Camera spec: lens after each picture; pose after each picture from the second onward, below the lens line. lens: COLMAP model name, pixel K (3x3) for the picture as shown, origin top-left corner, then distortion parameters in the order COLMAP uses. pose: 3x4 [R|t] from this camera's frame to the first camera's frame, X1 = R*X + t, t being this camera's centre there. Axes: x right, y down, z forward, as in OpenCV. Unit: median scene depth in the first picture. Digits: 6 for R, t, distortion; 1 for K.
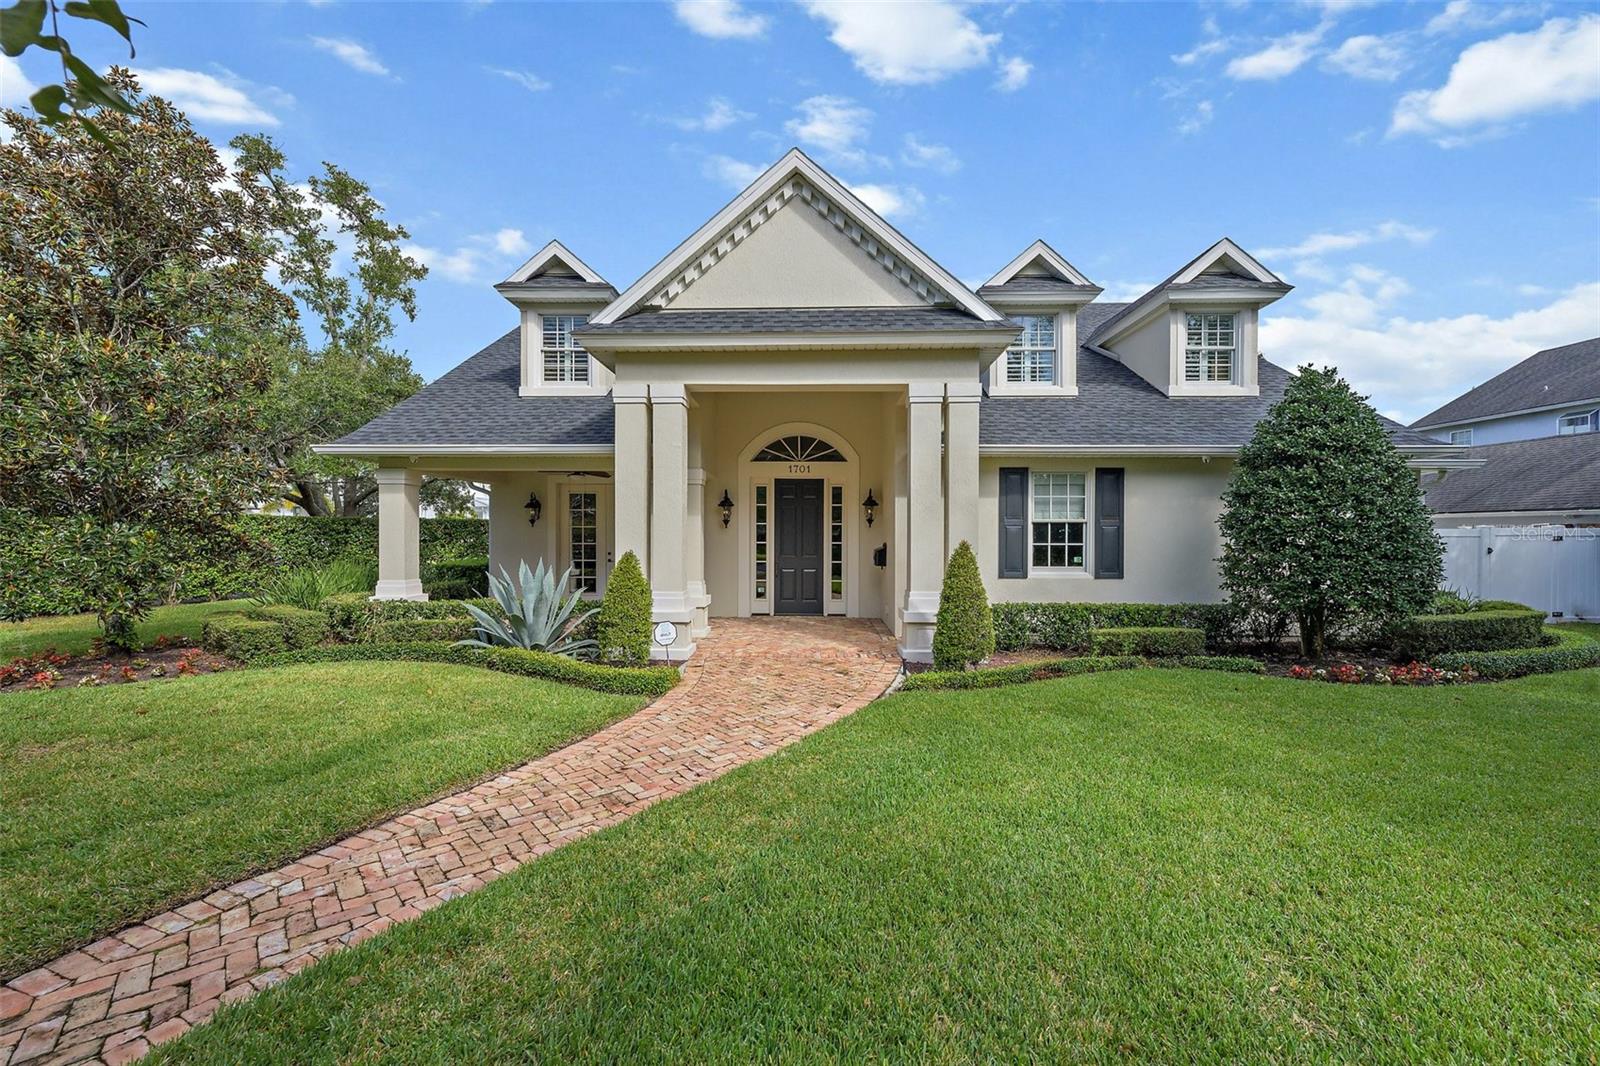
lens RADIAL K [[691.0, 0, 800.0], [0, 691.0, 533.0], [0, 0, 1]] dist [0.001516, 0.000264]
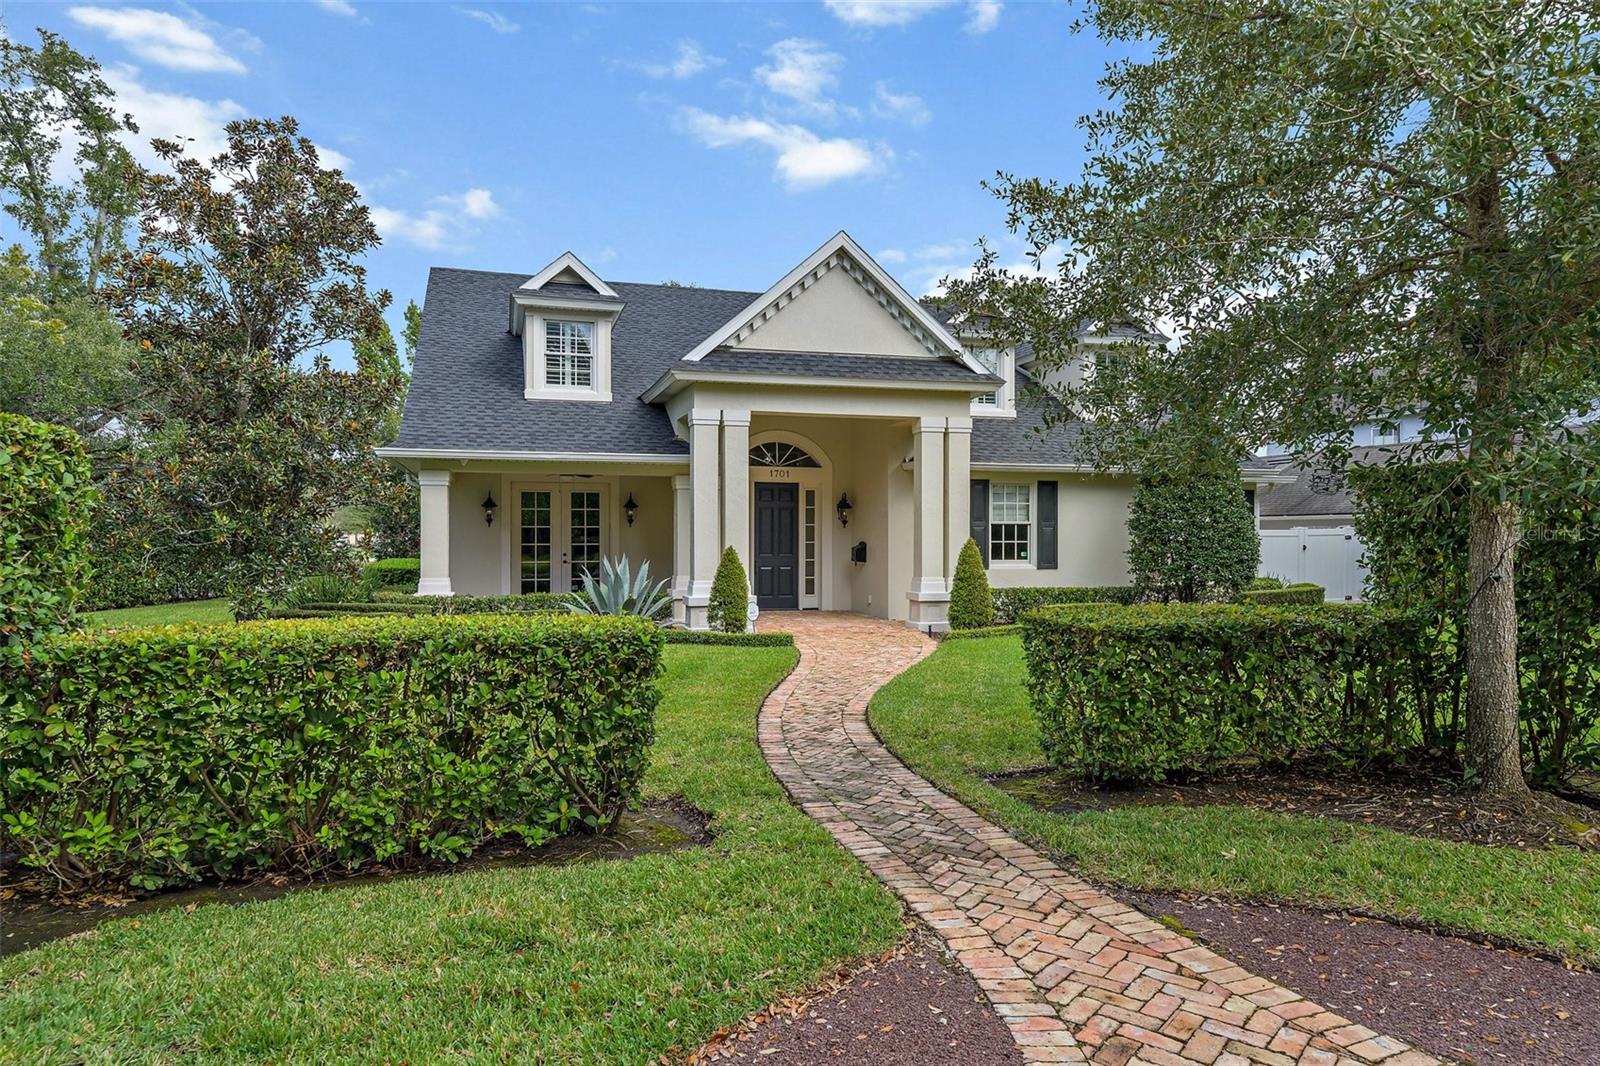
lens RADIAL K [[1087.9, 0, 800.0], [0, 1087.9, 533.0], [0, 0, 1]] dist [0.037085, 0.002930]
pose [[0.952395, 0.000437, 0.304868, -0.582448], [0.001182, 0.999986, -0.005125, 0.010035], [-0.304866, 0.005241, 0.952381, -0.747429]]
